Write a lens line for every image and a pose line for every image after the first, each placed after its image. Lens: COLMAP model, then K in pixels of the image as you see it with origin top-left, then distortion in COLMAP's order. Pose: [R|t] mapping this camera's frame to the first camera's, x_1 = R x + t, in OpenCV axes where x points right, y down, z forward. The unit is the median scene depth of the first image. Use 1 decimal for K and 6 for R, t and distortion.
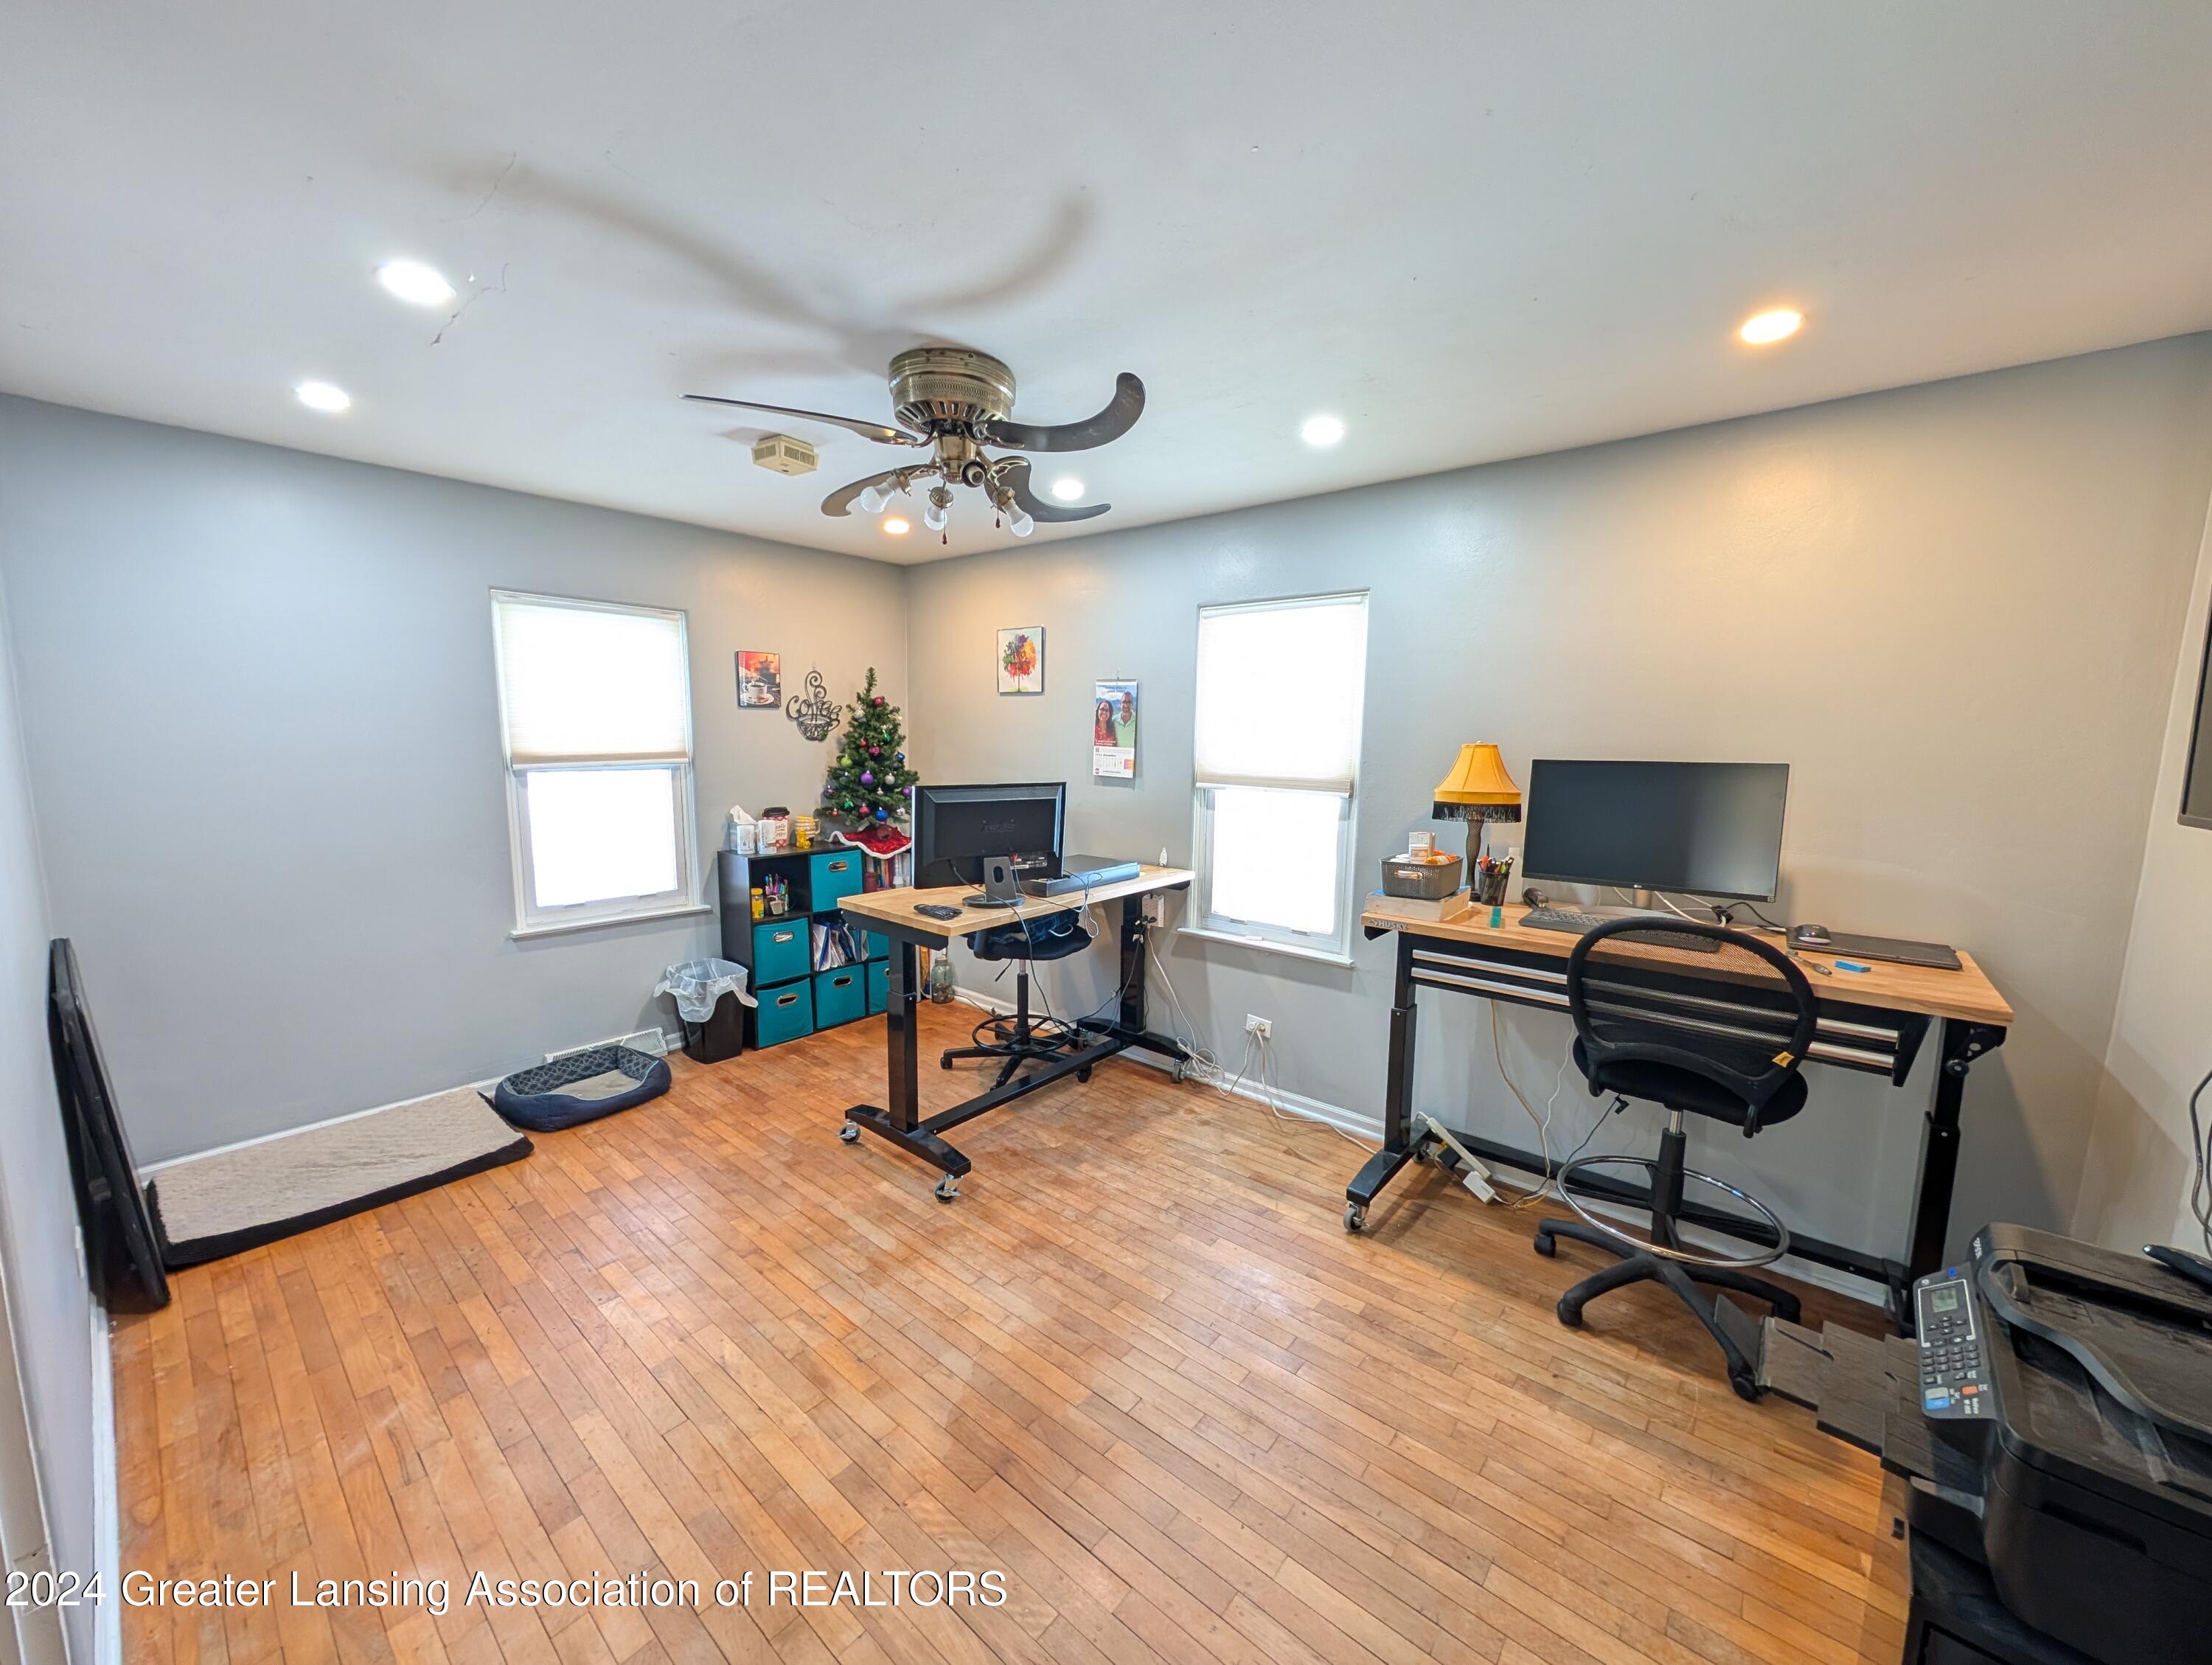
lens RADIAL K [[832.4, 0, 1110.7], [0, 832.4, 832.7], [0, 0, 1]] dist [0.001174, 0.000080]
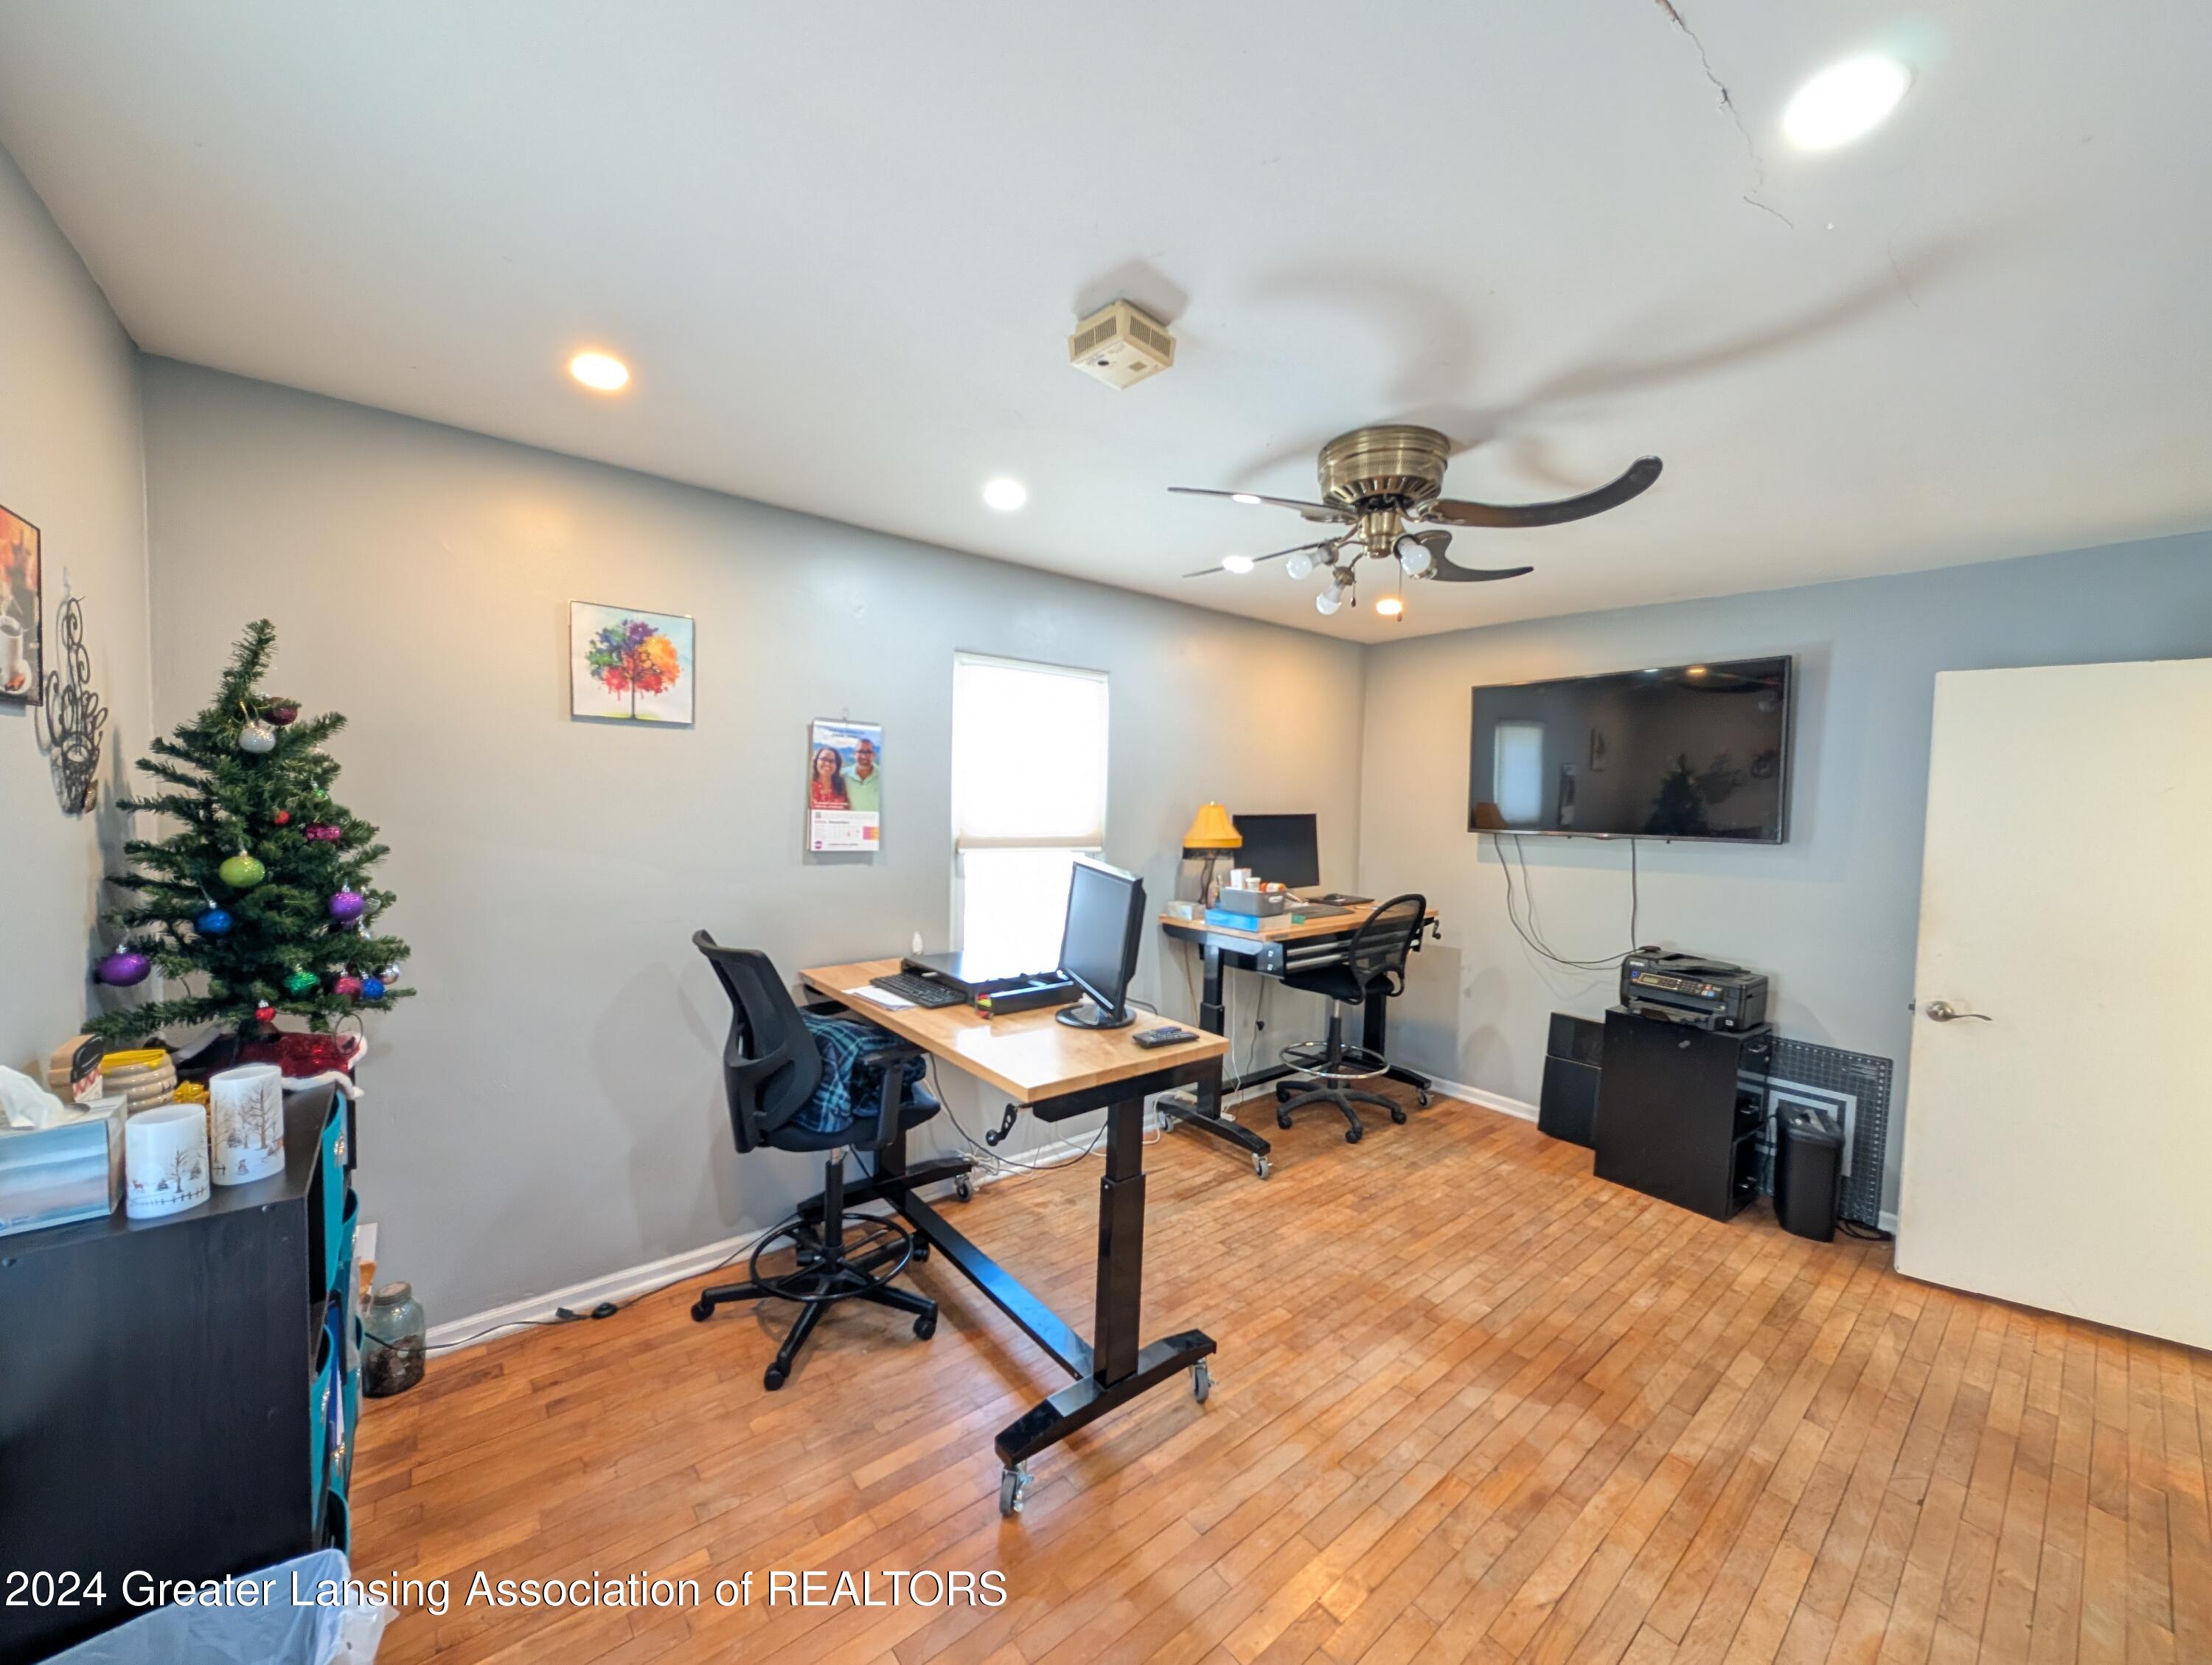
lens RADIAL K [[832.4, 0, 1110.8], [0, 832.4, 835.8], [0, 0, 1]] dist [0.001174, 0.000080]
pose [[0.189709, -0.059101, 0.980060, -0.709689], [0.094052, 0.994690, 0.041778, -0.094155], [-0.977325, 0.084250, 0.194260, 0.658289]]
